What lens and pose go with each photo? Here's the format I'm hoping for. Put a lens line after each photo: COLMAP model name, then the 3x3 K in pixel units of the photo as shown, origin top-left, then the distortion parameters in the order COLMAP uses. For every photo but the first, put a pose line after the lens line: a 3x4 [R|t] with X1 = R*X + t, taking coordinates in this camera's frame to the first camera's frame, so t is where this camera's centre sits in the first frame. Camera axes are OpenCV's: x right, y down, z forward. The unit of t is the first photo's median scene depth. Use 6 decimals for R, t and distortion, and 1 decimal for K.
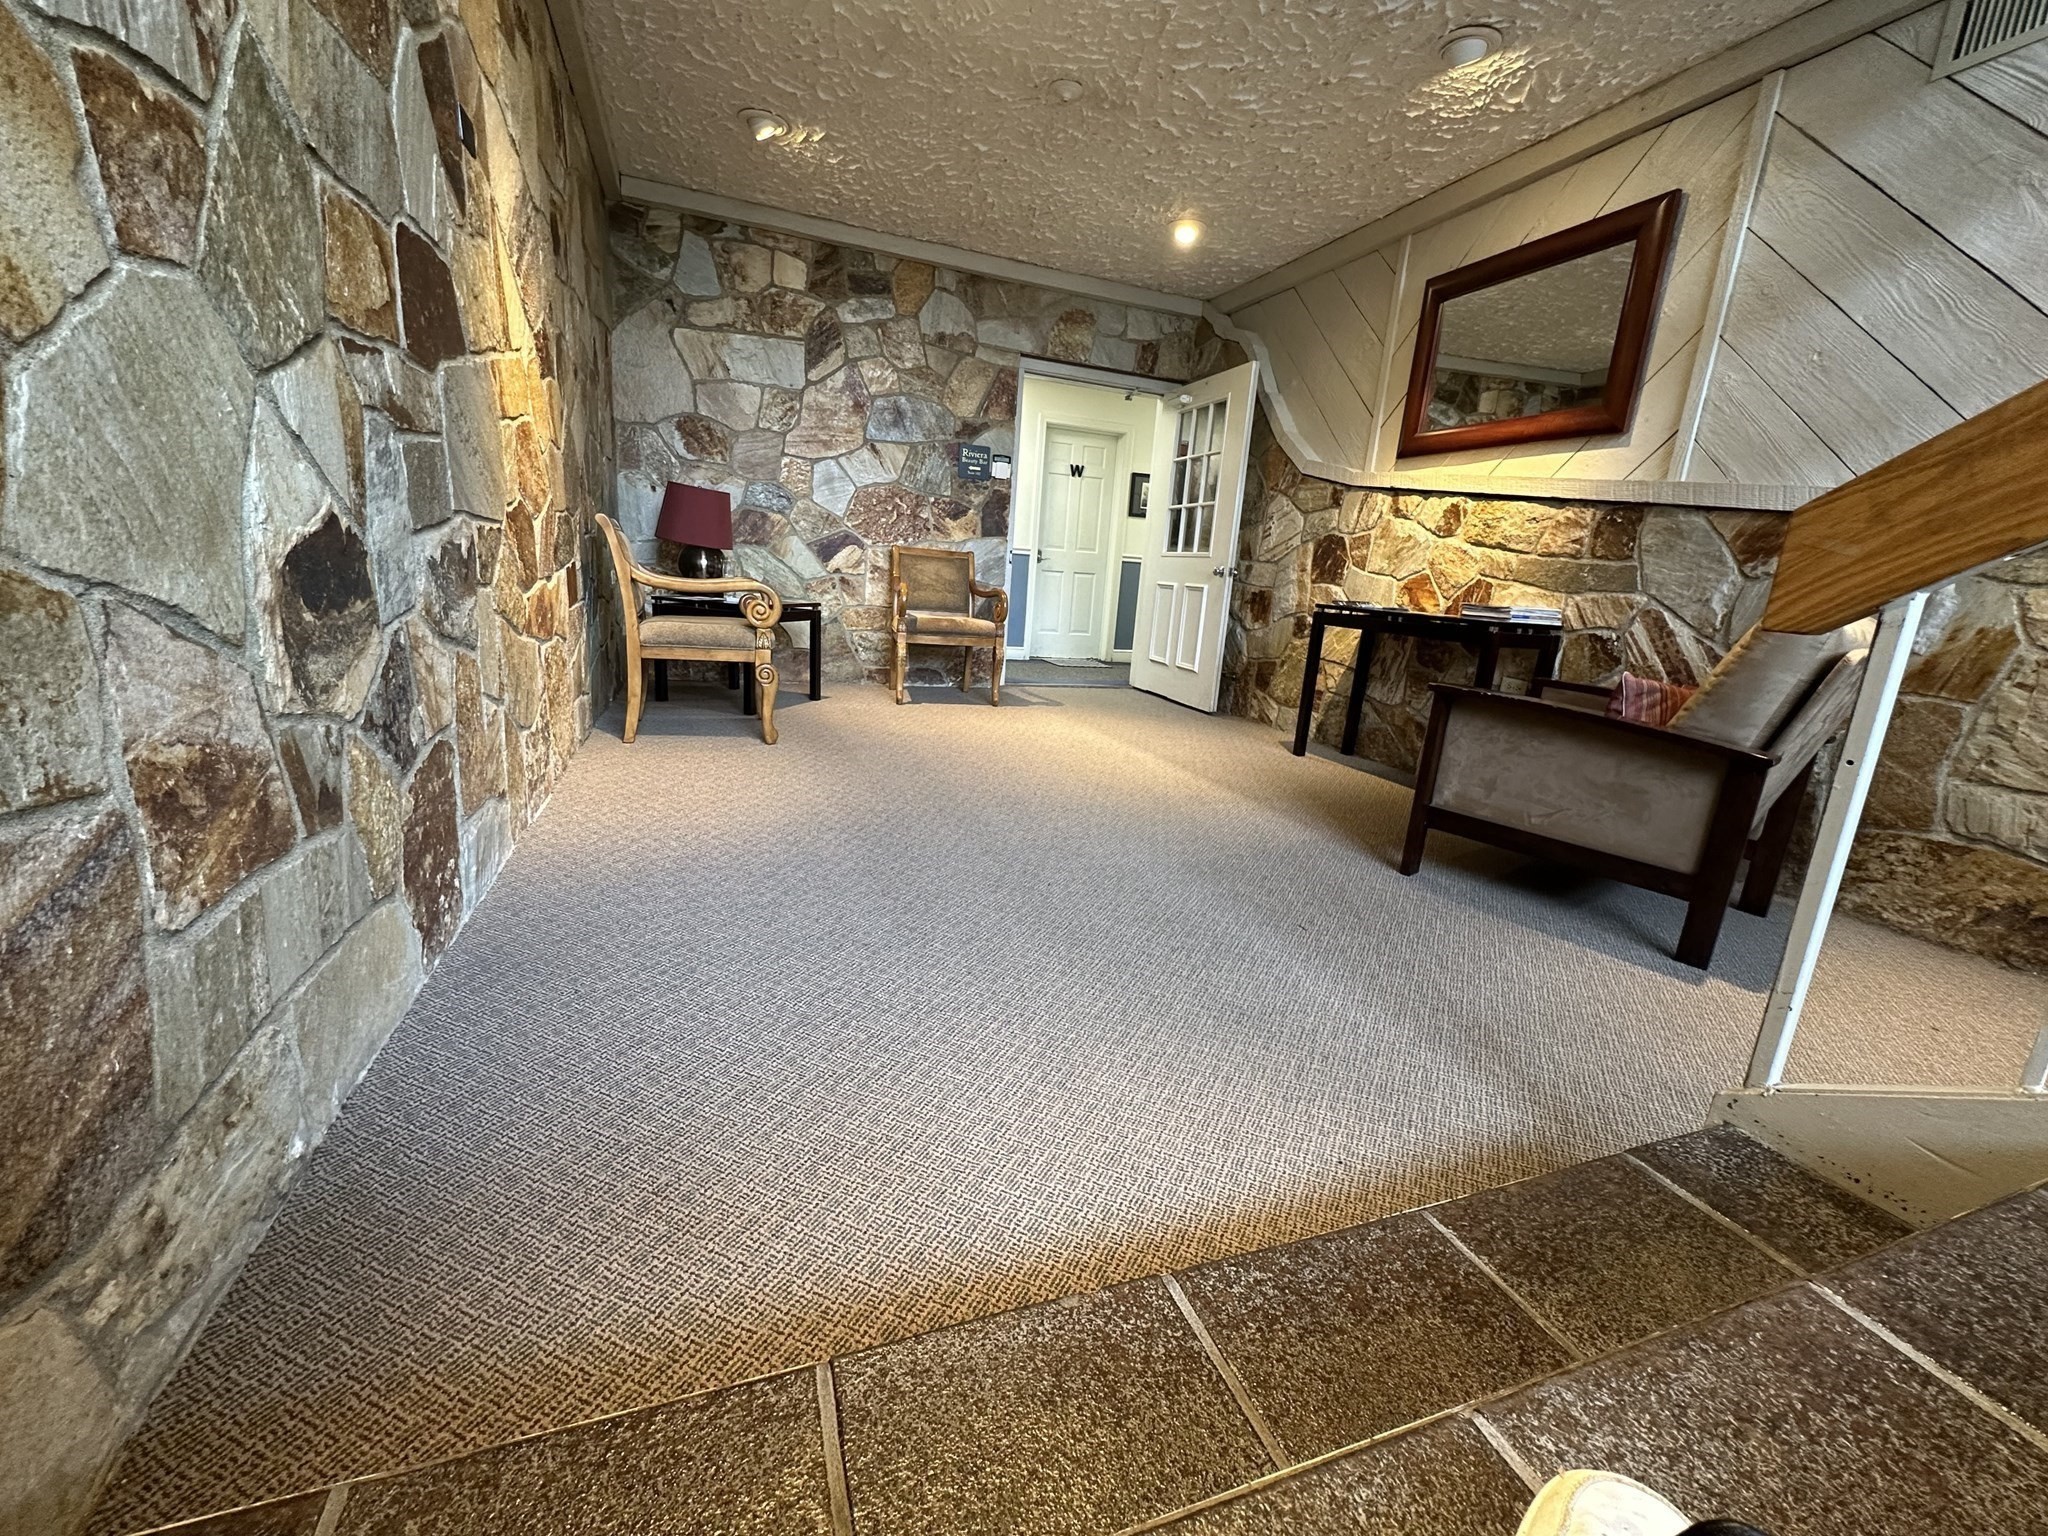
lens RADIAL K [[816.9, 0, 1024.0], [0, 816.9, 768.0], [0, 0, 1]] dist [-0.004200, 0.001115]
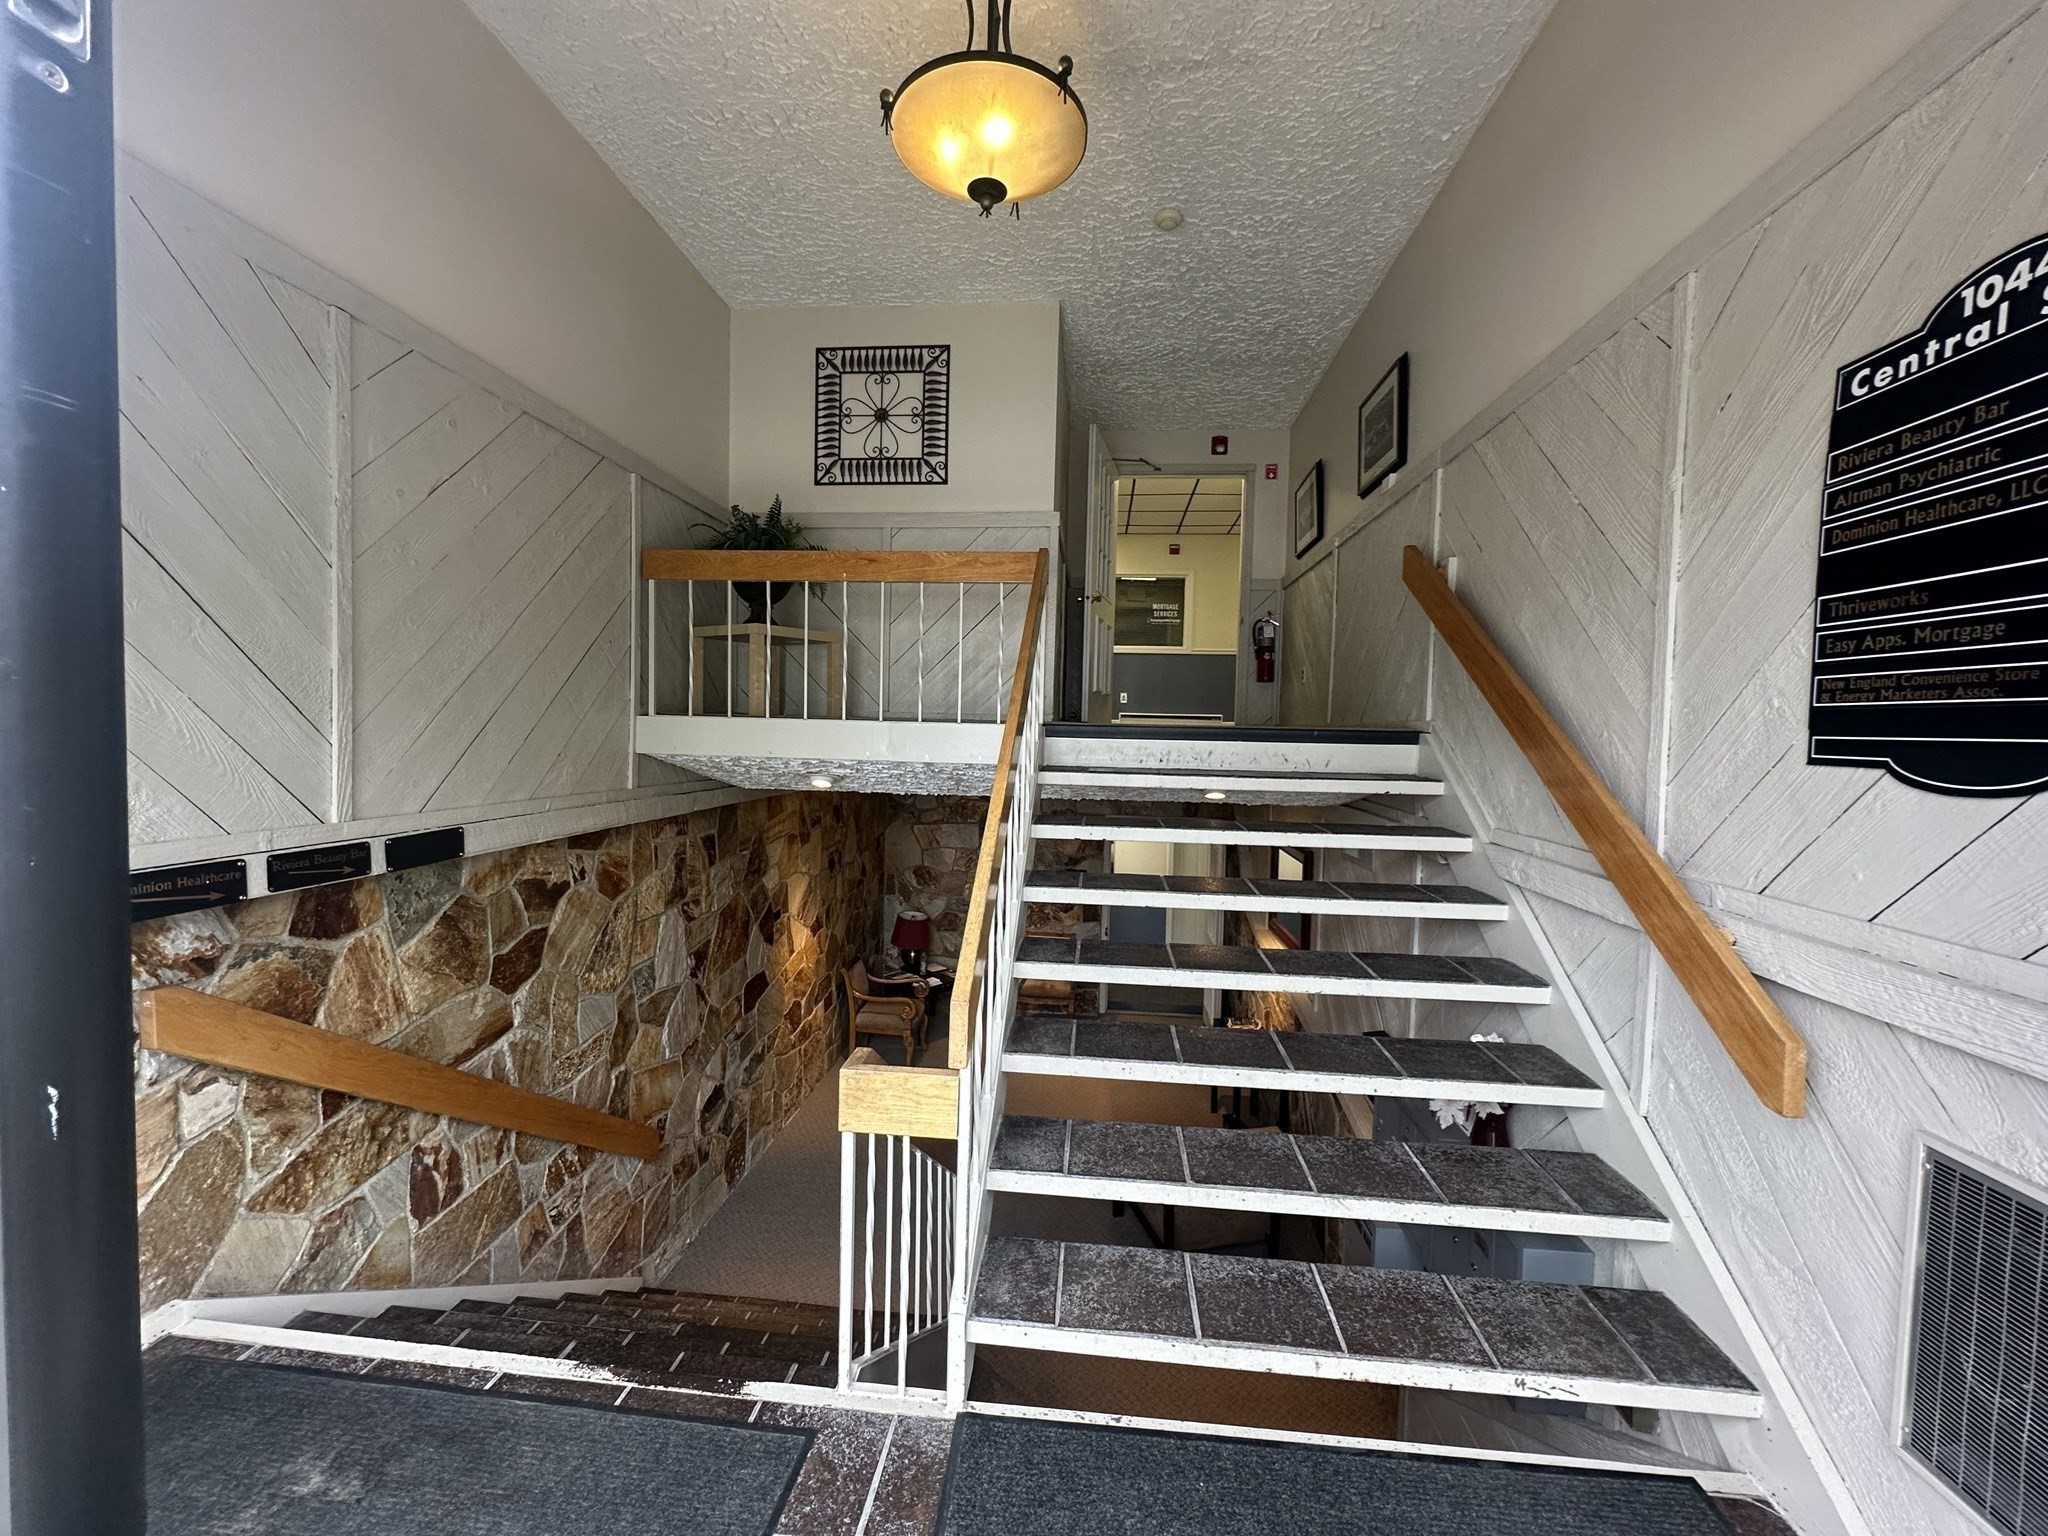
lens RADIAL K [[816.9, 0, 1024.0], [0, 816.9, 768.0], [0, 0, 1]] dist [-0.004200, 0.001115]
pose [[0.901173, -0.030390, -0.432393, 1.628056], [-0.060939, 0.978750, -0.195795, -0.769314], [0.429155, 0.202795, 0.880171, -1.567745]]
